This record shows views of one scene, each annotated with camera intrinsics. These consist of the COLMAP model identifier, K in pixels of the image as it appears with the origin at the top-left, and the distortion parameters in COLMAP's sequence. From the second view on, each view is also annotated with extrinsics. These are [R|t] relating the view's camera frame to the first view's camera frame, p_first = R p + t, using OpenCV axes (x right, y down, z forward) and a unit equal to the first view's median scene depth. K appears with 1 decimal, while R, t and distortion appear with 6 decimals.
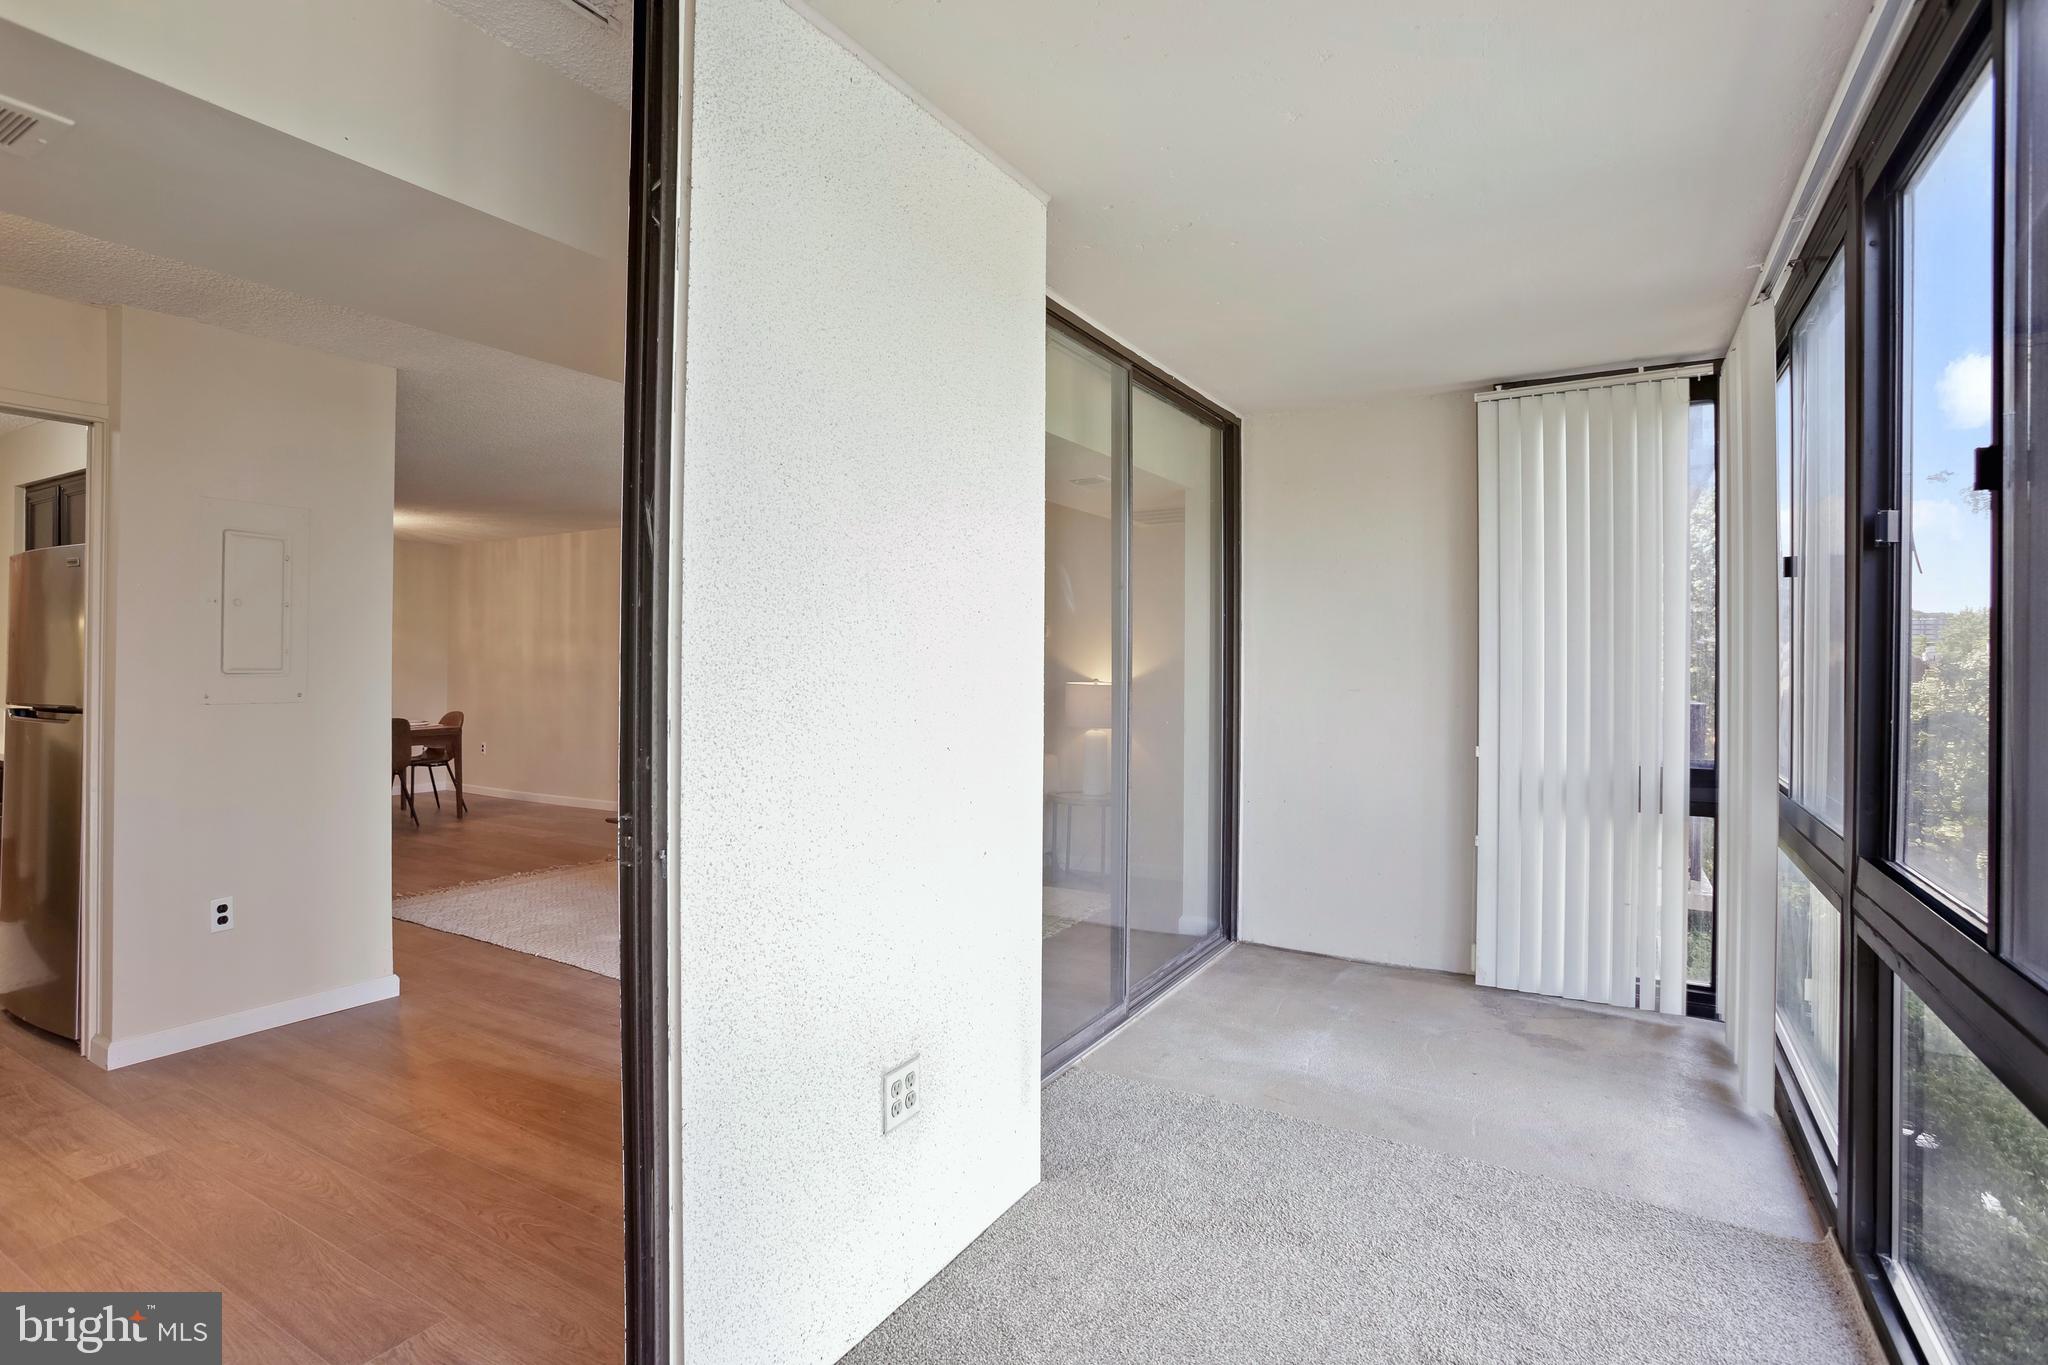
lens RADIAL K [[1023.8, 0, 1024.0], [0, 1023.8, 682.5], [0, 0, 1]] dist [-0.085924, 0.041395]
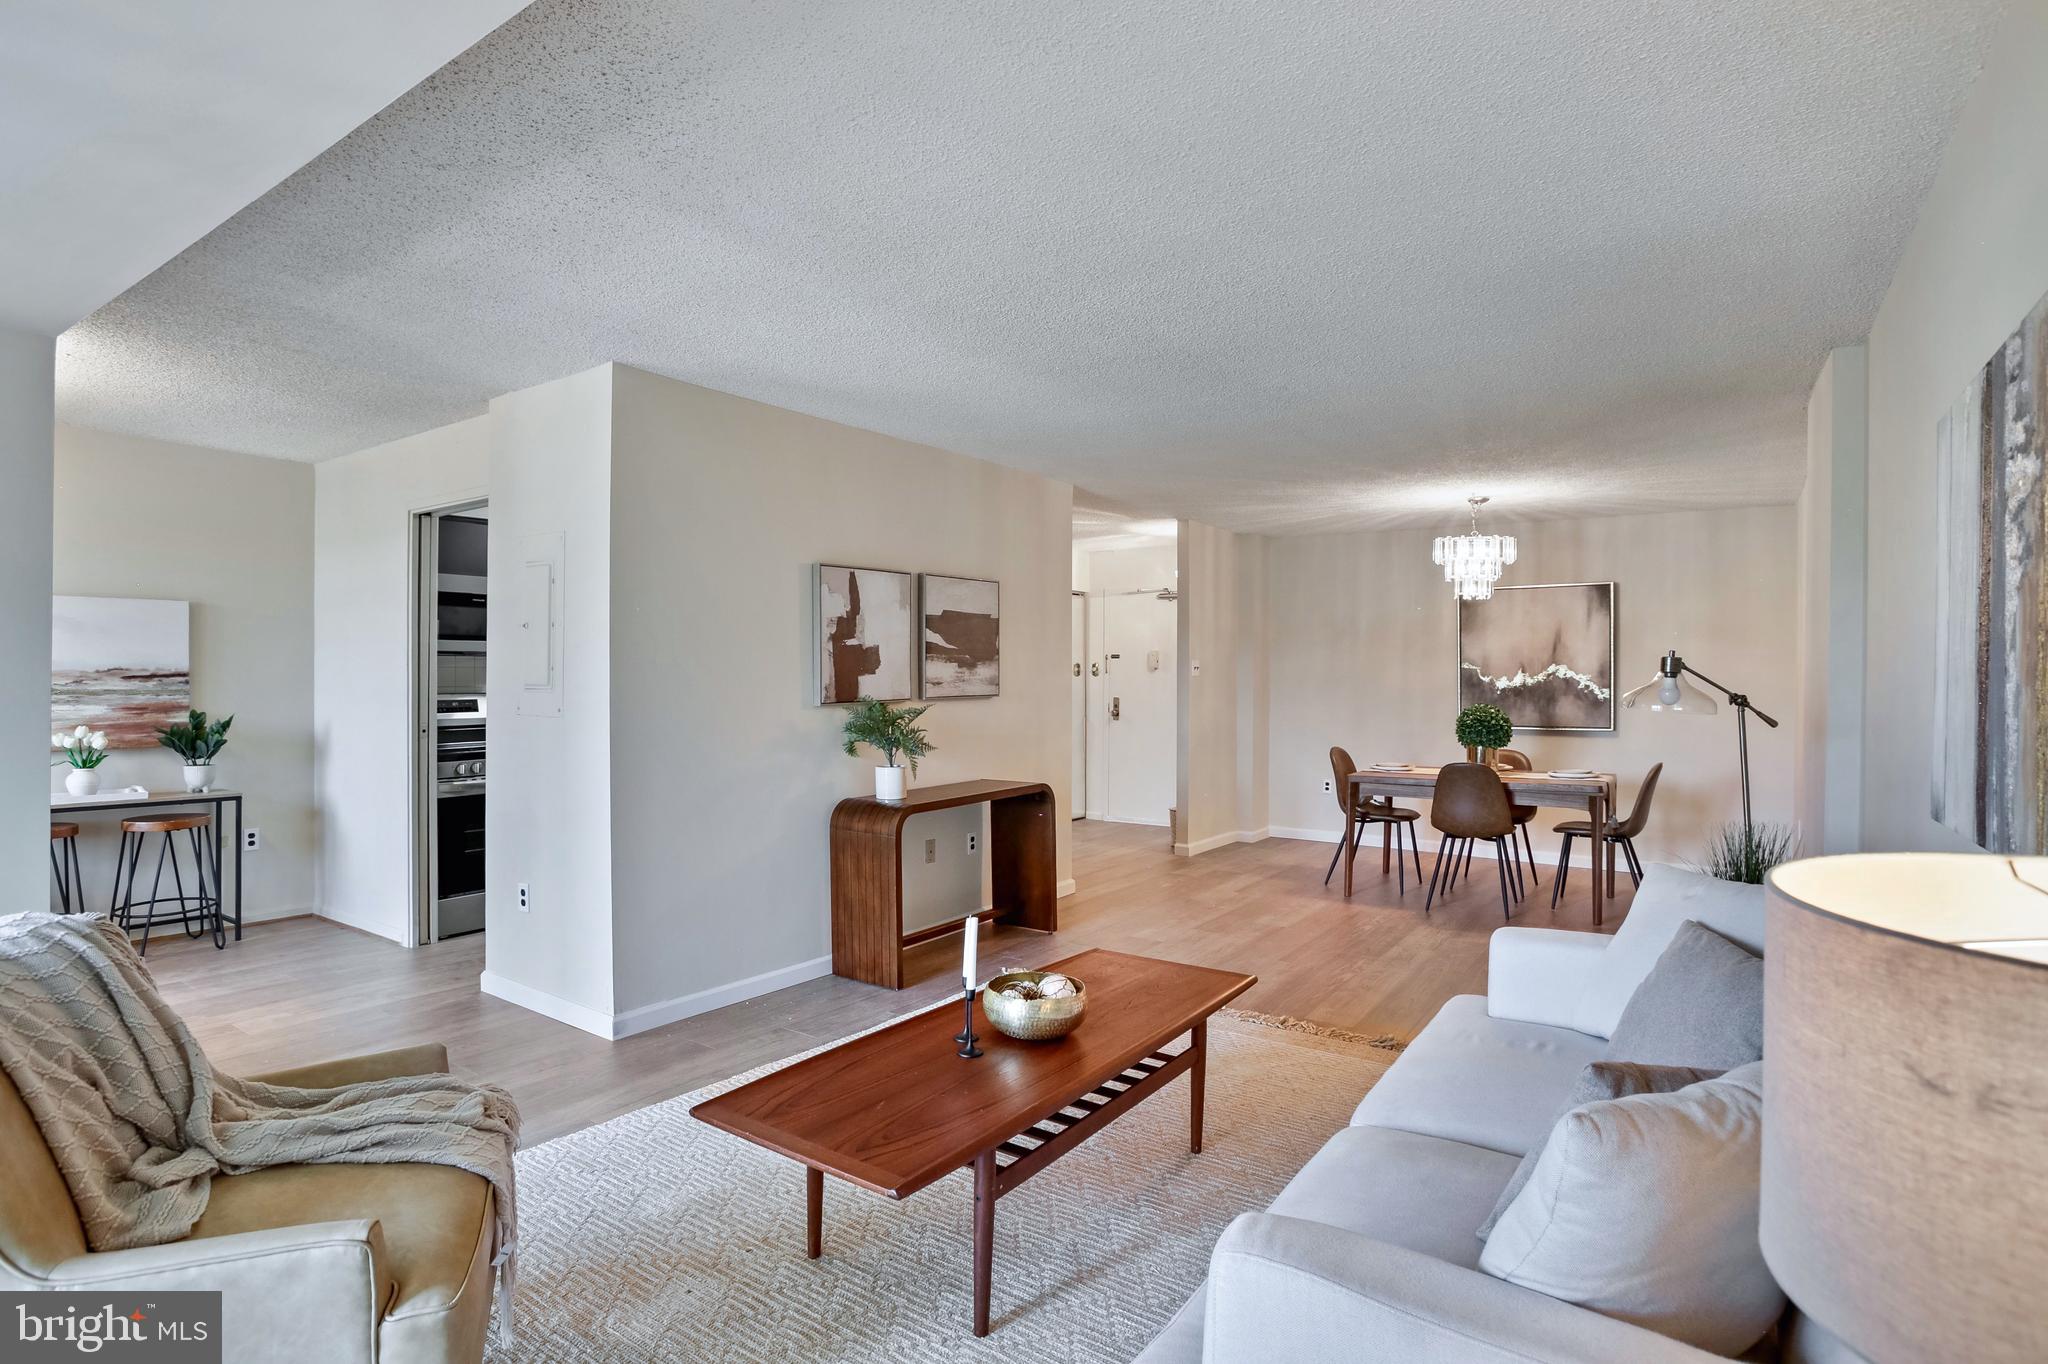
lens RADIAL K [[1023.8, 0, 1024.0], [0, 1023.8, 682.0], [0, 0, 1]] dist [-0.085924, 0.041395]
pose [[-0.102260, 0.000555, -0.994758, 0.292753], [-0.010738, 0.999941, 0.001662, -0.025256], [0.994700, 0.010851, -0.102248, 1.702059]]
